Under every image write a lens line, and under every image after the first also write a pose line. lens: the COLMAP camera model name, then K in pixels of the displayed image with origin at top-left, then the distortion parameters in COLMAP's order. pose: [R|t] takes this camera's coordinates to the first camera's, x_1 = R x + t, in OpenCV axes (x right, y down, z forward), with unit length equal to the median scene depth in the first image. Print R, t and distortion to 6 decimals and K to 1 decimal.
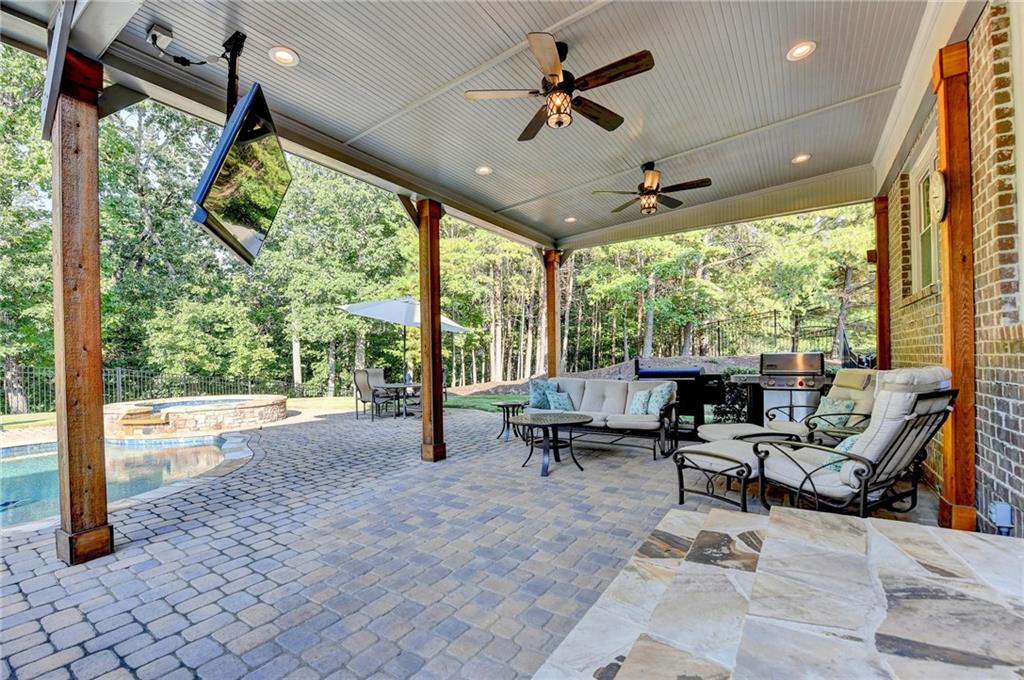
lens RADIAL K [[436.3, 0, 512.9], [0, 436.3, 361.5], [0, 0, 1]] dist [-0.017012, -0.000398]
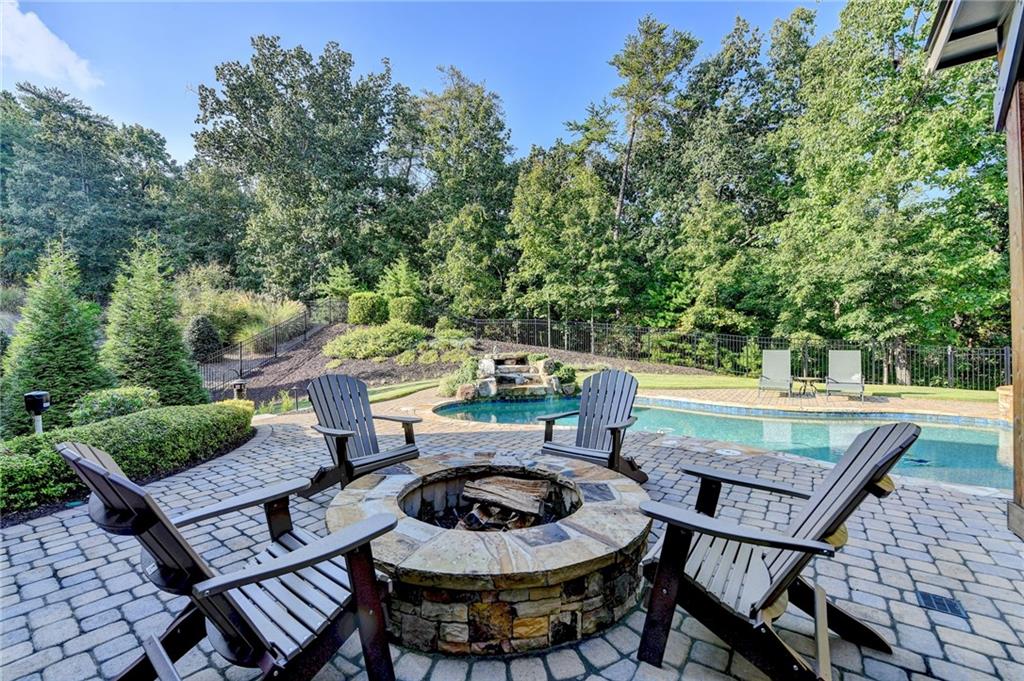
lens RADIAL K [[412.8, 0, 502.9], [0, 412.8, 341.8], [0, 0, 1]] dist [-0.017345, -0.000753]
pose [[-0.050744, 0.005865, -0.998694, -0.011288], [-0.002392, 0.999979, 0.005994, 0.000758], [0.998709, 0.002693, -0.050729, -0.058727]]
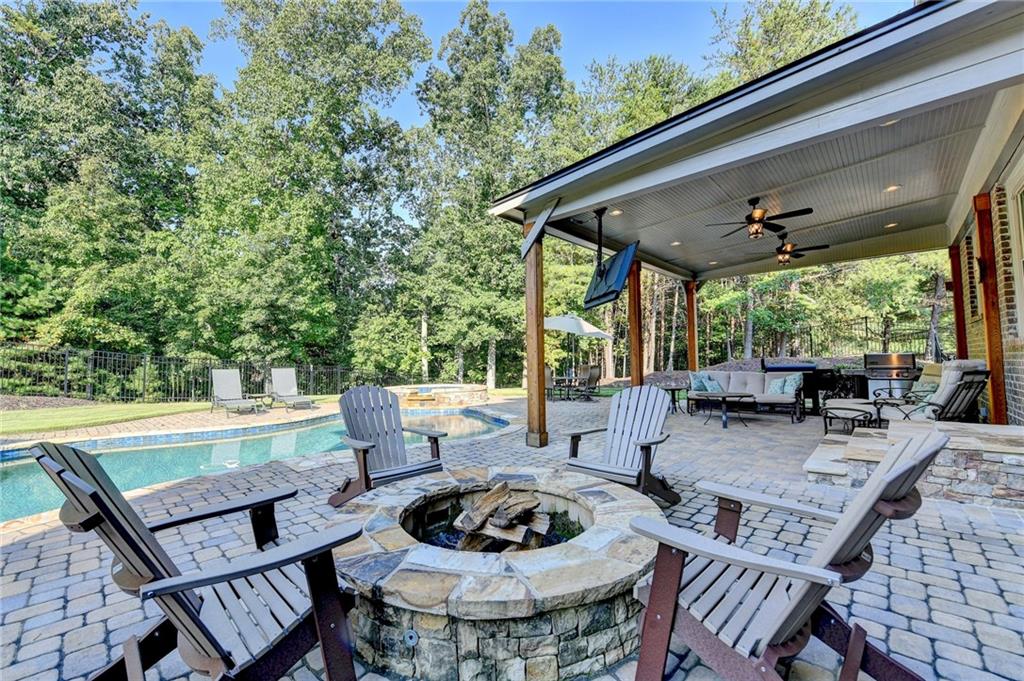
lens RADIAL K [[412.8, 0, 502.9], [0, 412.8, 341.8], [0, 0, 1]] dist [-0.017345, -0.000753]
pose [[0.984894, -0.006094, -0.173054, -0.282352], [-0.002968, 0.998640, -0.052059, 0.011258], [0.173135, 0.051786, 0.983536, -0.402162]]
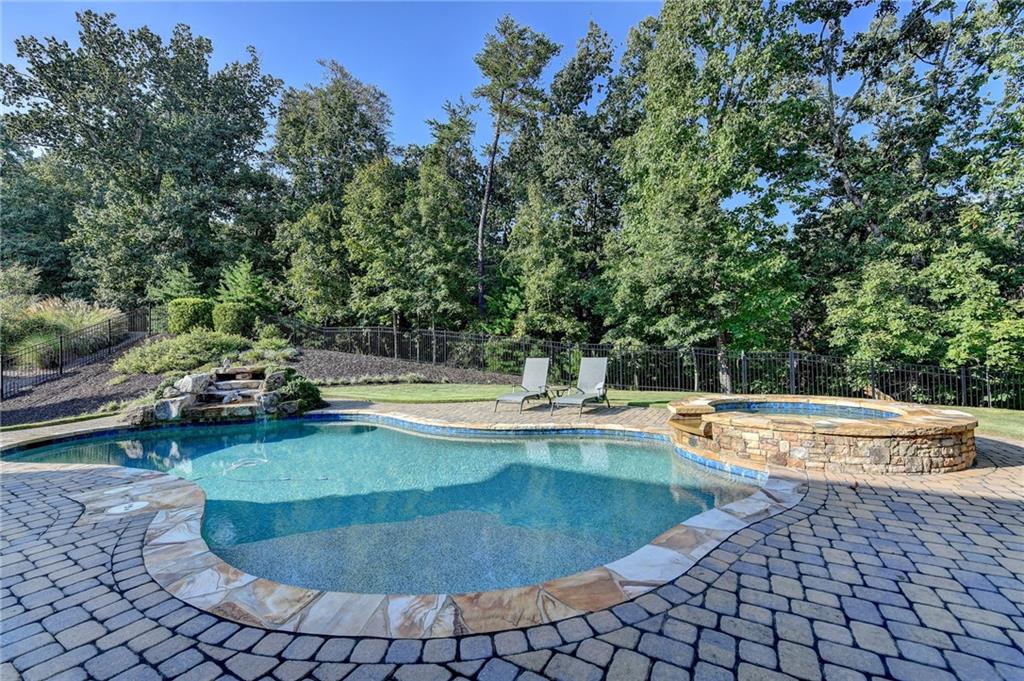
lens RADIAL K [[412.8, 0, 502.9], [0, 412.8, 341.8], [0, 0, 1]] dist [-0.017345, -0.000753]
pose [[0.067576, -0.012967, -0.997630, -0.166239], [0.010558, 0.999869, -0.012281, -0.000899], [0.997658, -0.009703, 0.067704, 0.586400]]
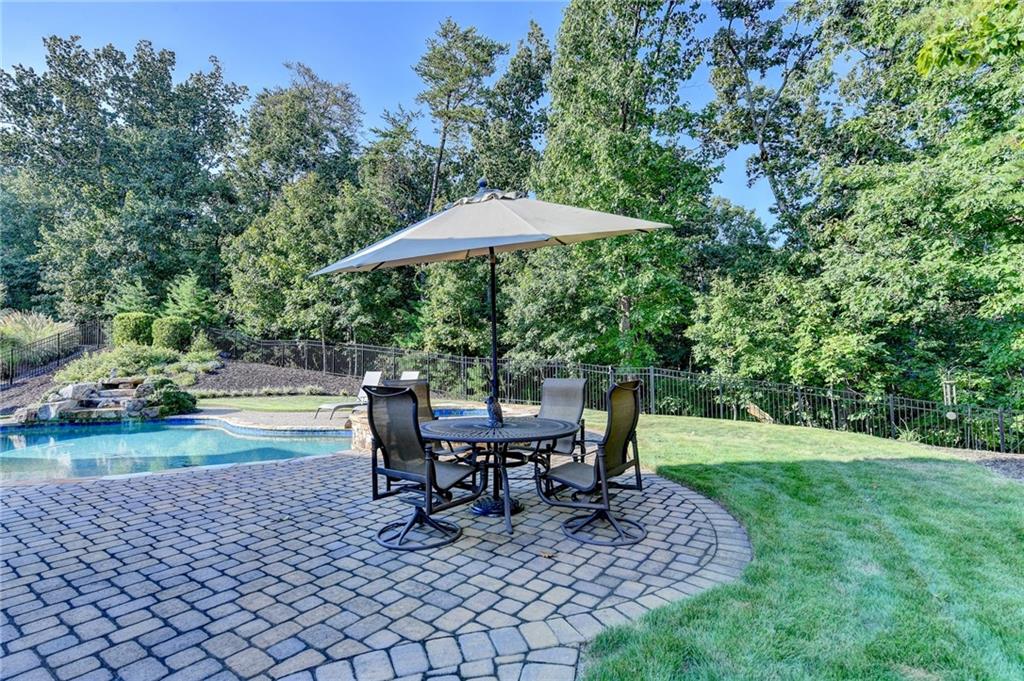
lens RADIAL K [[486.3, 0, 496.7], [0, 486.3, 341.5], [0, 0, 1]] dist [-0.009894, -0.000469]
pose [[-0.029952, -0.037039, -0.998865, 0.206308], [0.007310, 0.999278, -0.037274, -0.003630], [0.999525, -0.008418, -0.029660, 1.237192]]
